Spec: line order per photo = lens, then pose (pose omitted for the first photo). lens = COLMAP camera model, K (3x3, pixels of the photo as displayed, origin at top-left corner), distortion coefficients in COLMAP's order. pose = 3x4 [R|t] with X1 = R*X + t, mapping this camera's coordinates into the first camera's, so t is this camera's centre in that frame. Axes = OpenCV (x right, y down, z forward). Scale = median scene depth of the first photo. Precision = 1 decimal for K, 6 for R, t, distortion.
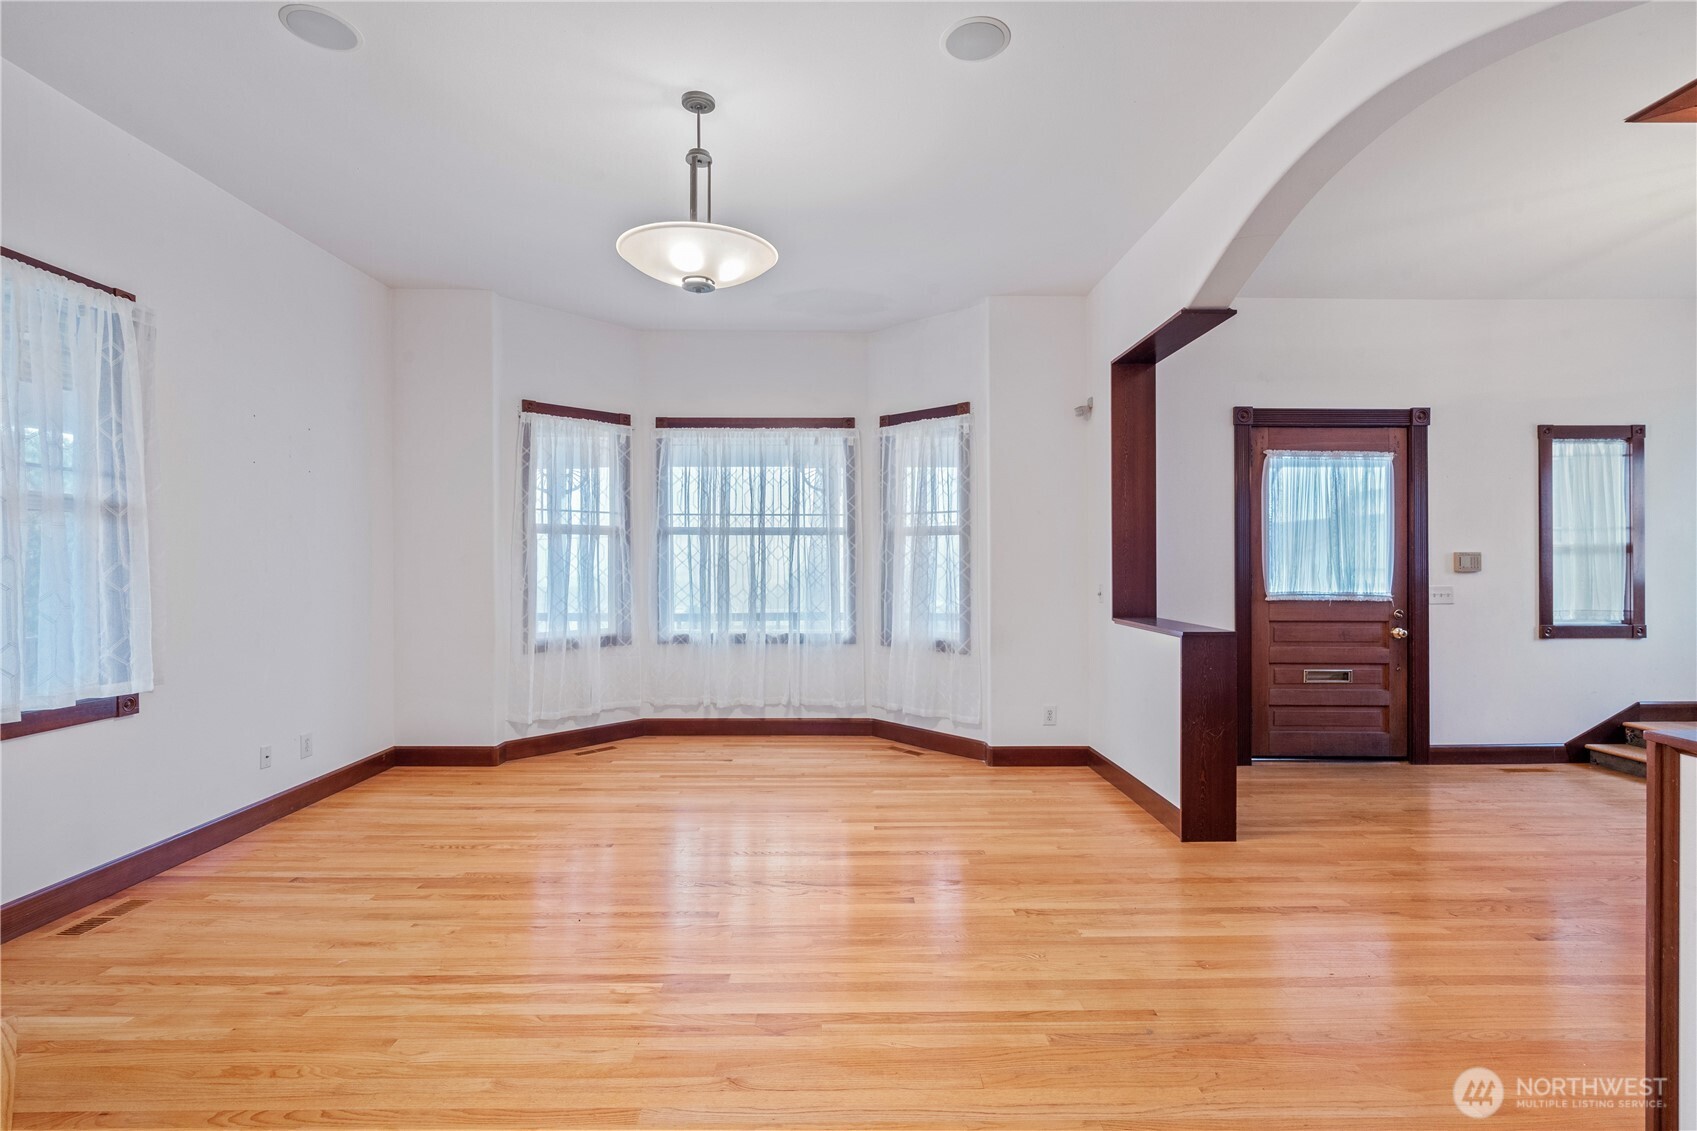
lens RADIAL K [[769.3, 0, 849.2], [0, 769.3, 569.7], [0, 0, 1]] dist [-0.000384, -0.000090]
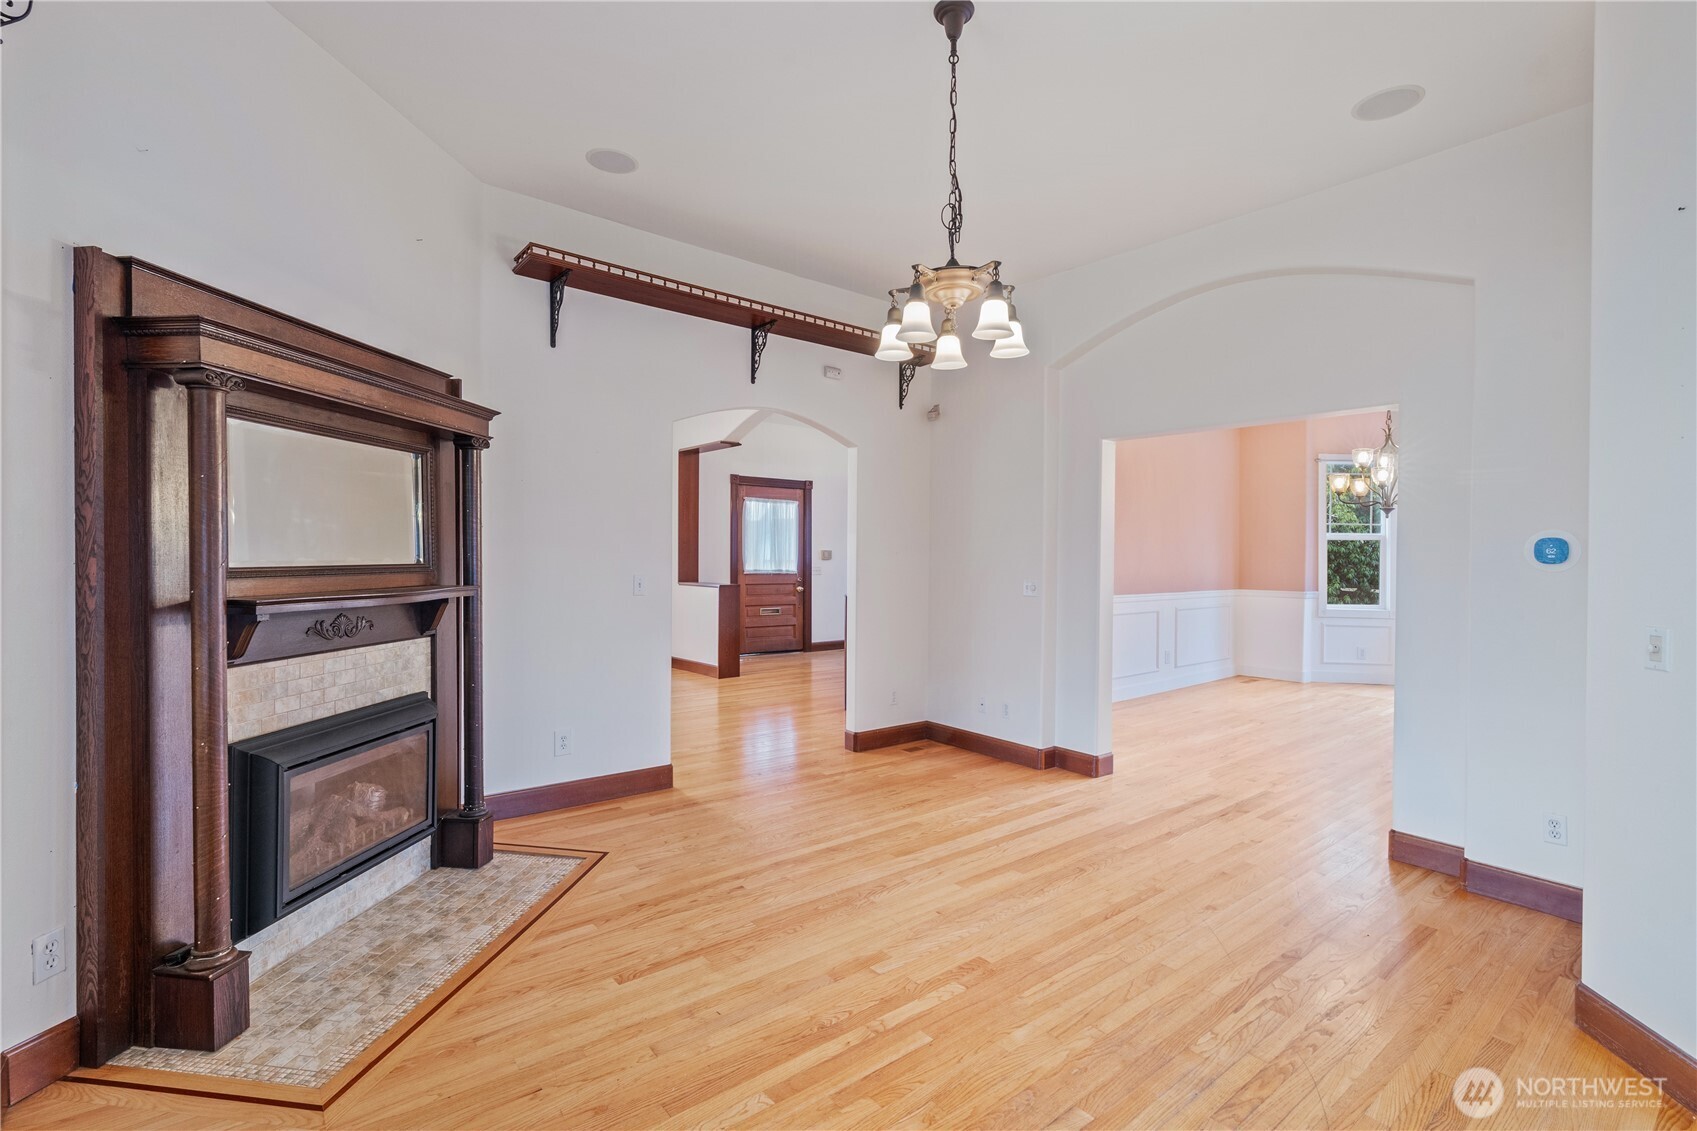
lens RADIAL K [[789.6, 0, 848.5], [0, 789.6, 565.5], [0, 0, 1]] dist [-0.000828, -0.000310]
pose [[0.781399, -0.001264, 0.624030, -0.502696], [-0.007202, 0.999913, 0.011045, -0.005332], [-0.623990, -0.013125, 0.781322, -0.732856]]
